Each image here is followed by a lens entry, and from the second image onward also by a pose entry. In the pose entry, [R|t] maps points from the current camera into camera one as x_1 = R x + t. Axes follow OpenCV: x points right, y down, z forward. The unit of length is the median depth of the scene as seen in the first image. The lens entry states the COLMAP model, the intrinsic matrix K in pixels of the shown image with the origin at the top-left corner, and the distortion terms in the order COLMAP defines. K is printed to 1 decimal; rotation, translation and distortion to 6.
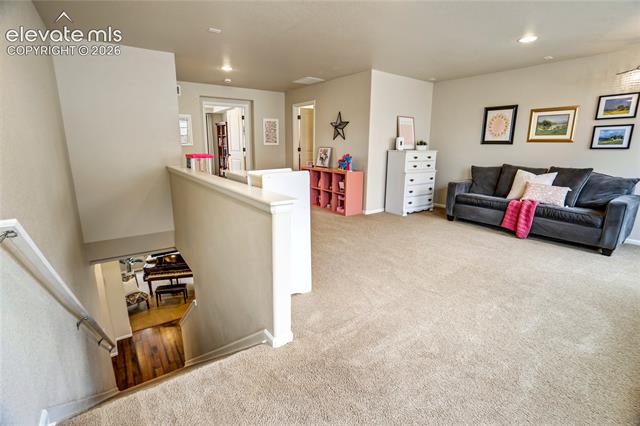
lens RADIAL K [[300.4, 0, 317.7], [0, 300.4, 214.2], [0, 0, 1]] dist [-0.022827, 0.000212]
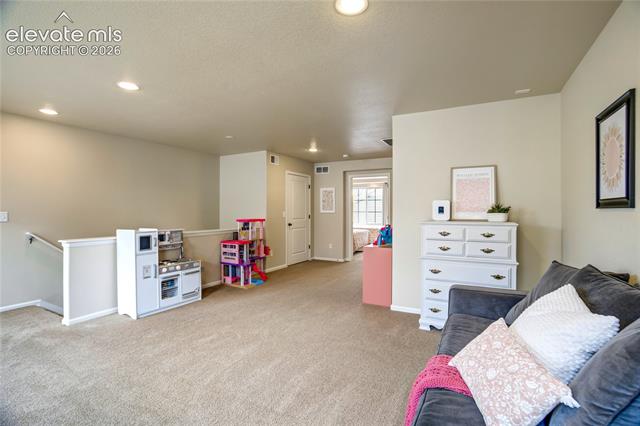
lens RADIAL K [[300.4, 0, 317.7], [0, 300.4, 214.2], [0, 0, 1]] dist [-0.022827, 0.000212]
pose [[0.407208, 0.005279, -0.913320, 0.780314], [-0.205039, 0.974987, -0.085782, -0.129524], [0.890023, 0.222198, 0.398105, 0.562792]]
